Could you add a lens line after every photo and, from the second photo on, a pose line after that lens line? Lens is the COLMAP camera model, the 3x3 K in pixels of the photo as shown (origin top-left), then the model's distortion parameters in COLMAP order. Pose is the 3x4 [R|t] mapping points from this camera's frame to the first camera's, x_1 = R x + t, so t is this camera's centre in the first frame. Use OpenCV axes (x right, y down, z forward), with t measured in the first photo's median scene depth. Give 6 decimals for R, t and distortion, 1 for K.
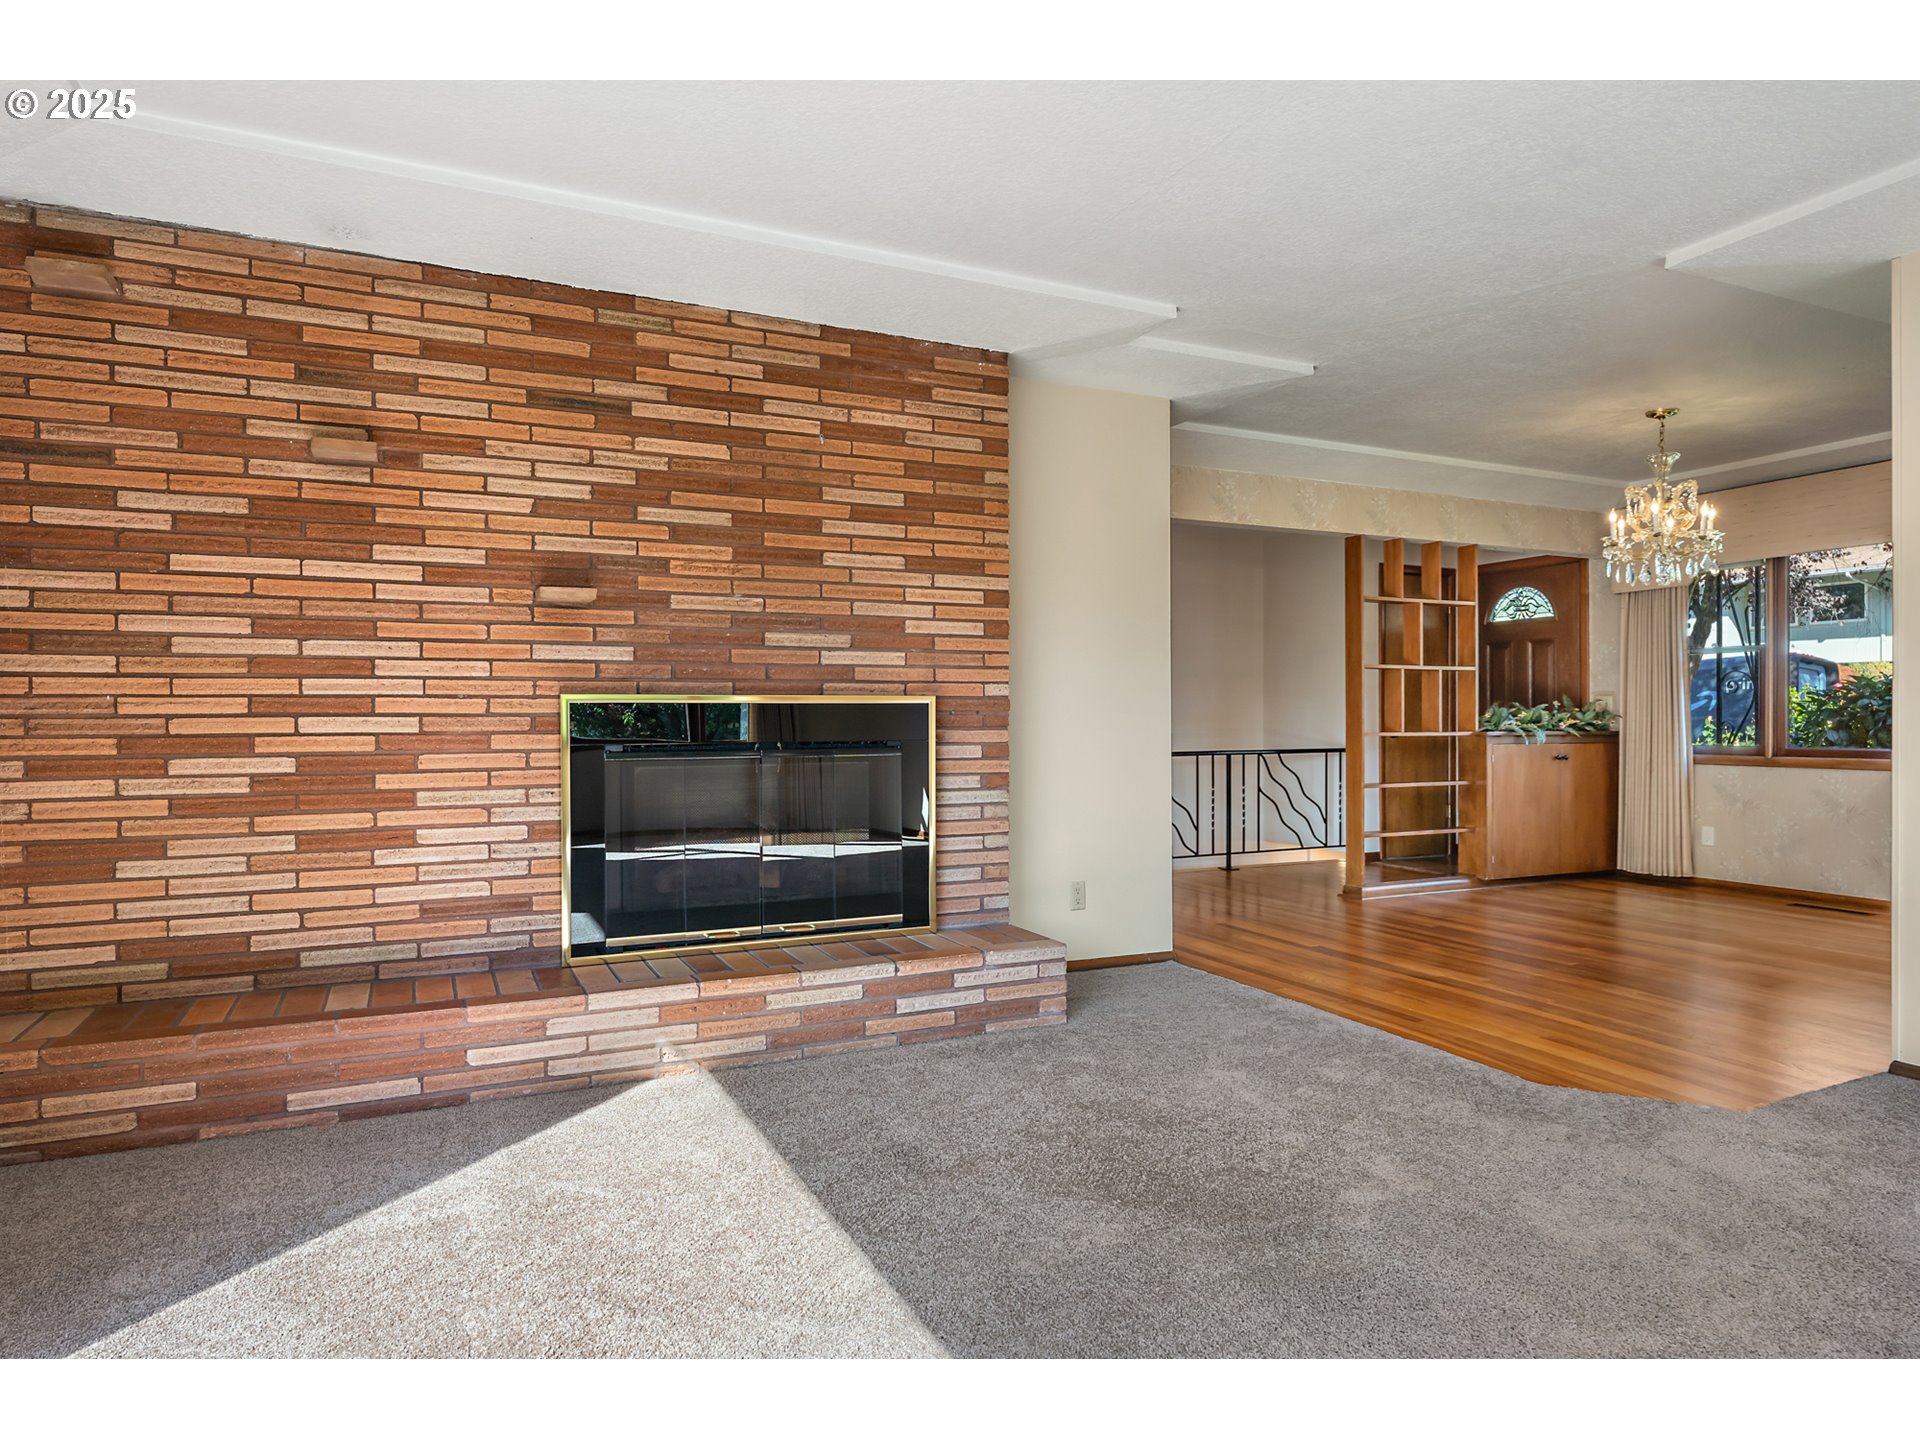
lens RADIAL K [[1141.4, 0, 967.9], [0, 1141.4, 724.3], [0, 0, 1]] dist [0.005628, -0.004157]
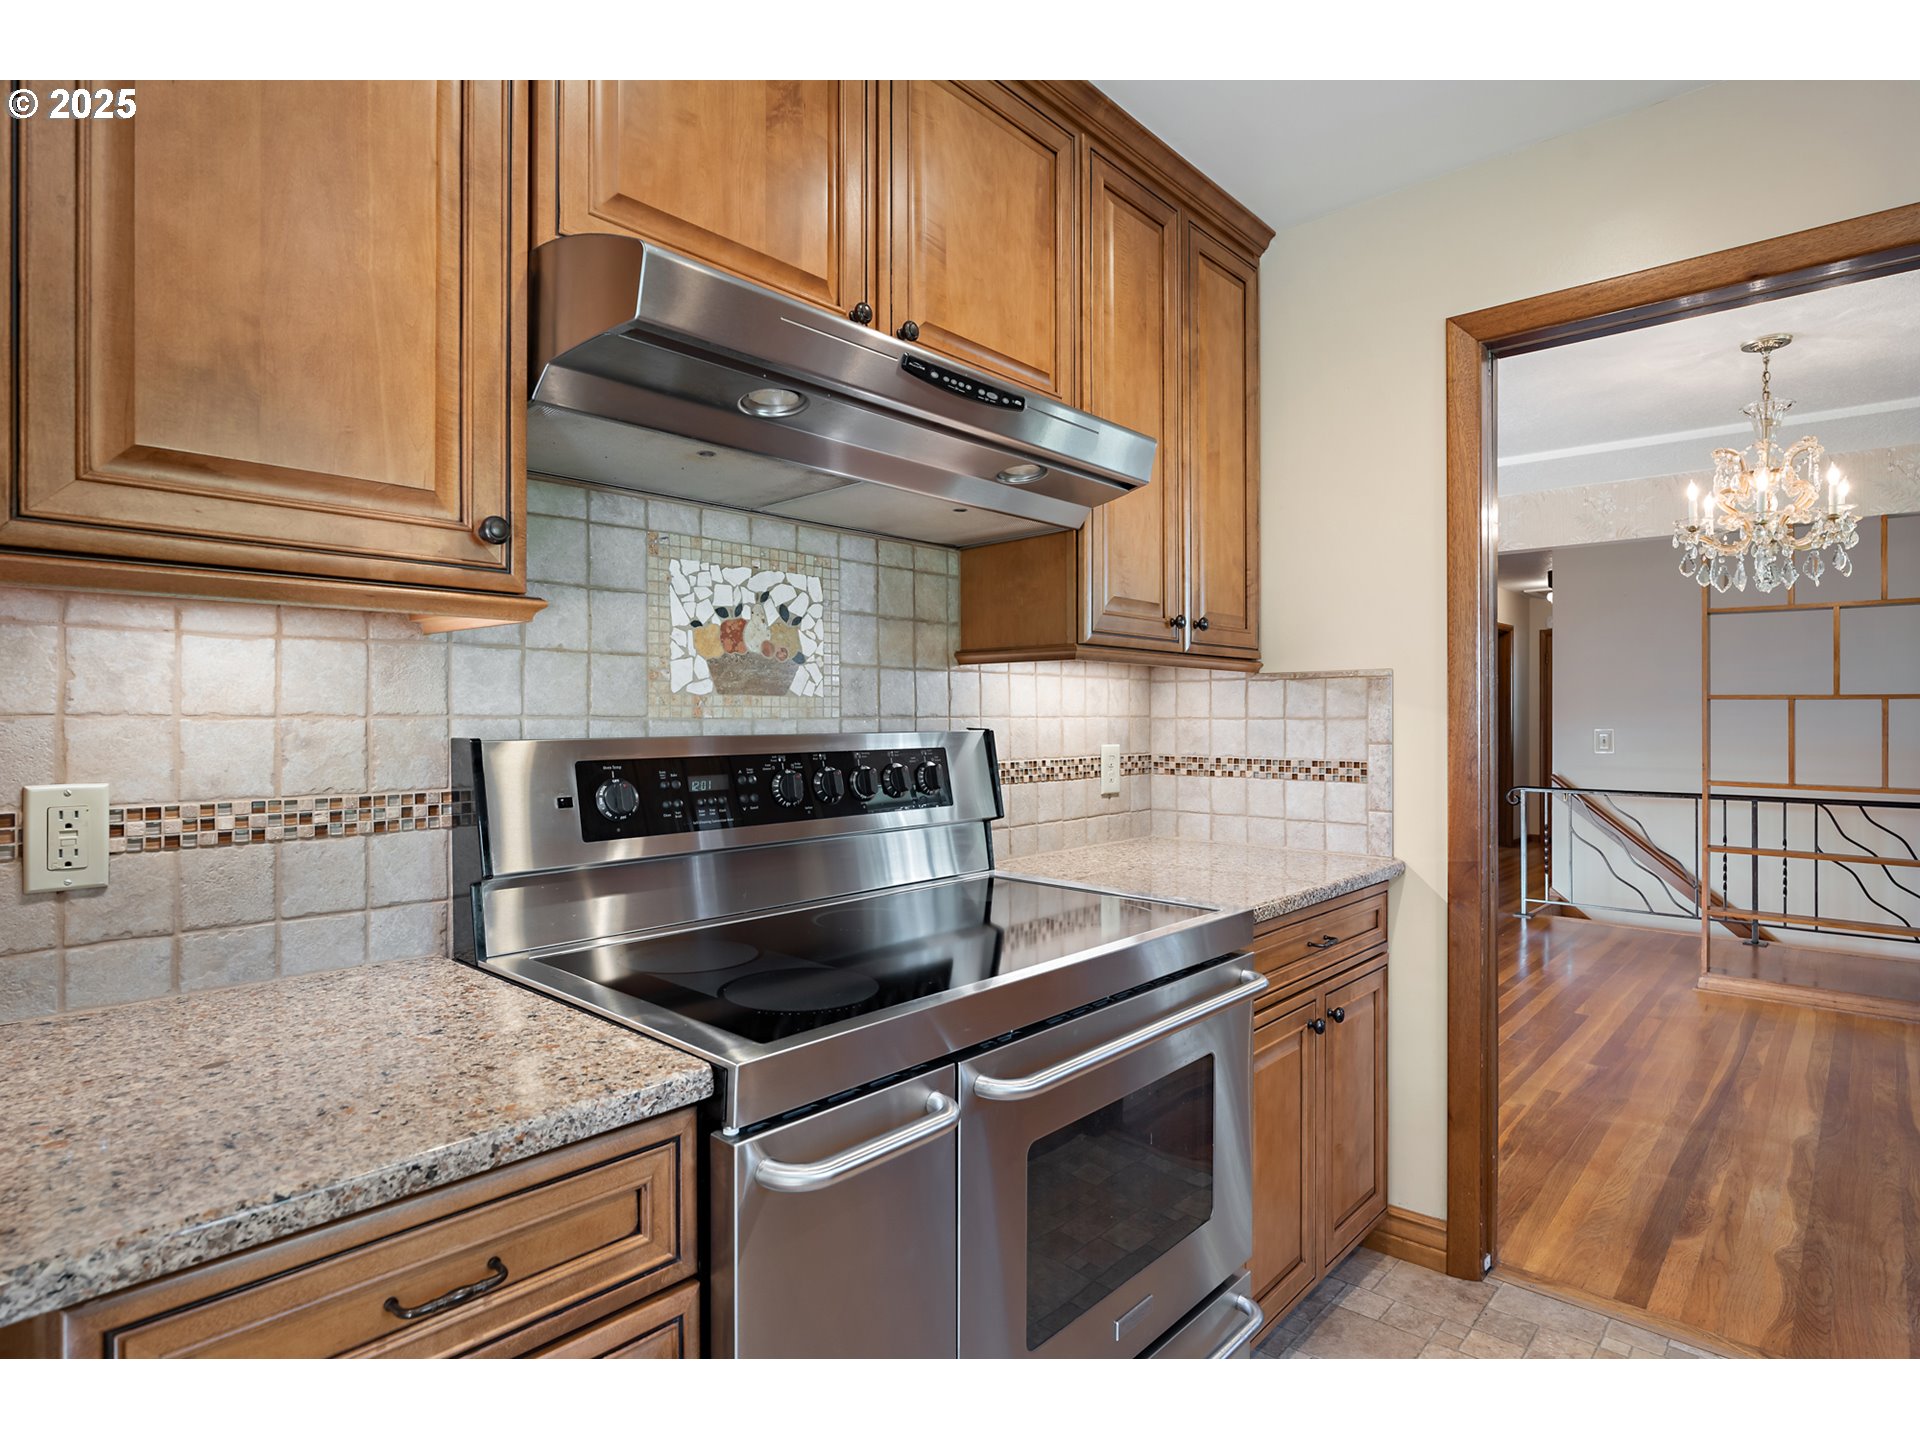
lens RADIAL K [[1013.4, 0, 956.5], [0, 1013.4, 705.5], [0, 0, 1]] dist [-0.006010, 0.000200]
pose [[0.398145, -0.002478, -0.917319, 1.413842], [-0.014911, 0.999847, -0.009172, -0.056132], [0.917201, 0.017330, 0.398047, 0.416945]]
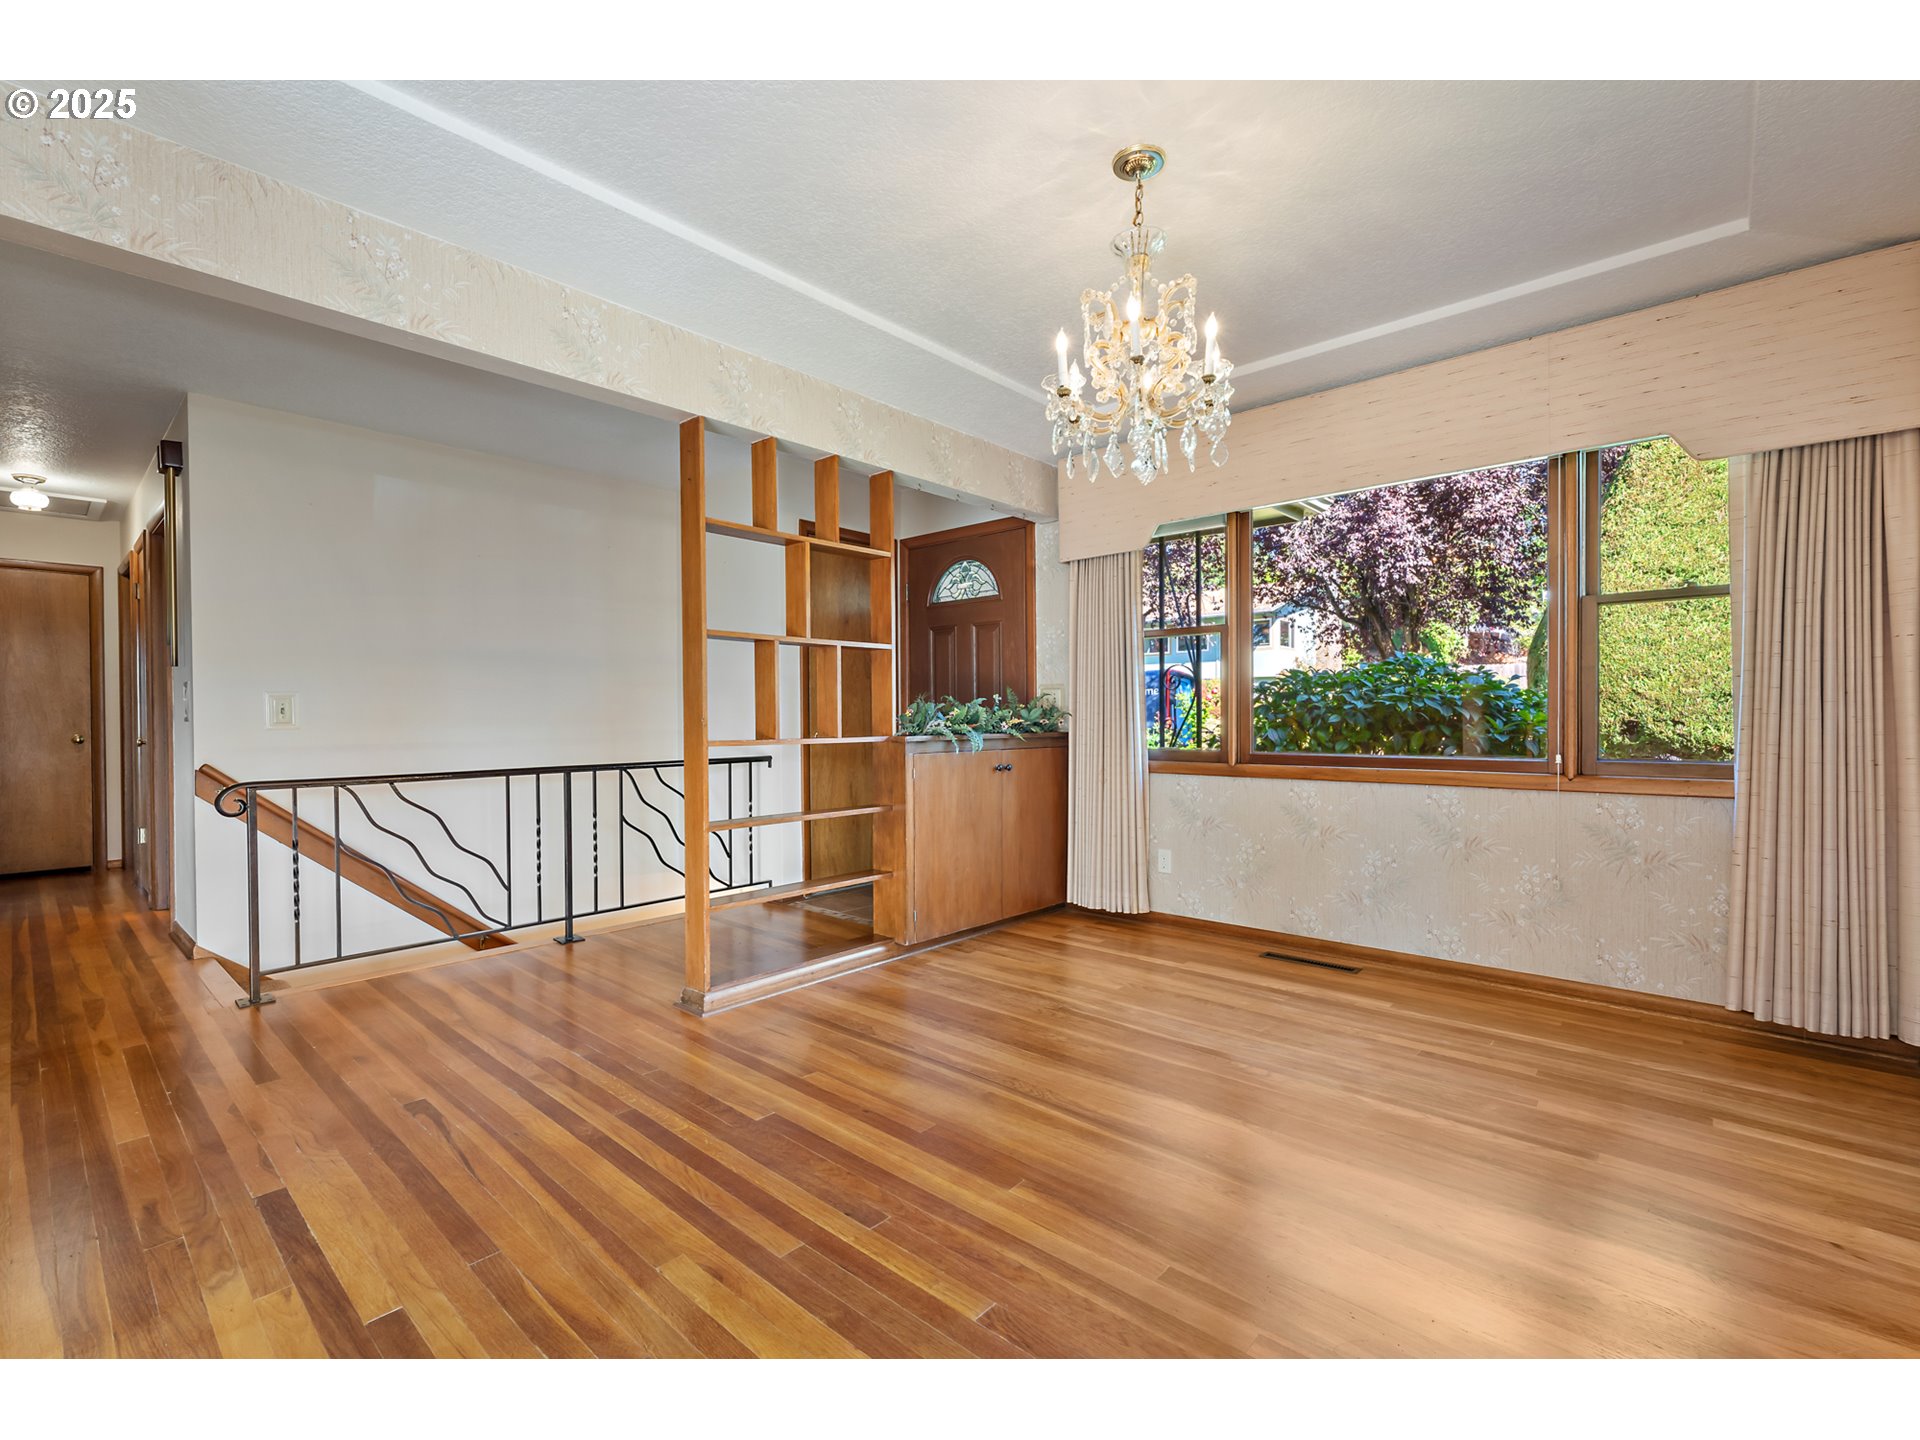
lens RADIAL K [[874.8, 0, 967.7], [0, 874.8, 724.9], [0, 0, 1]] dist [0.003638, 0.000311]
pose [[0.917466, -0.007088, 0.397752, 0.513447], [0.006030, 0.999974, 0.003909, -0.004399], [-0.397770, -0.001188, 0.917485, 0.915168]]
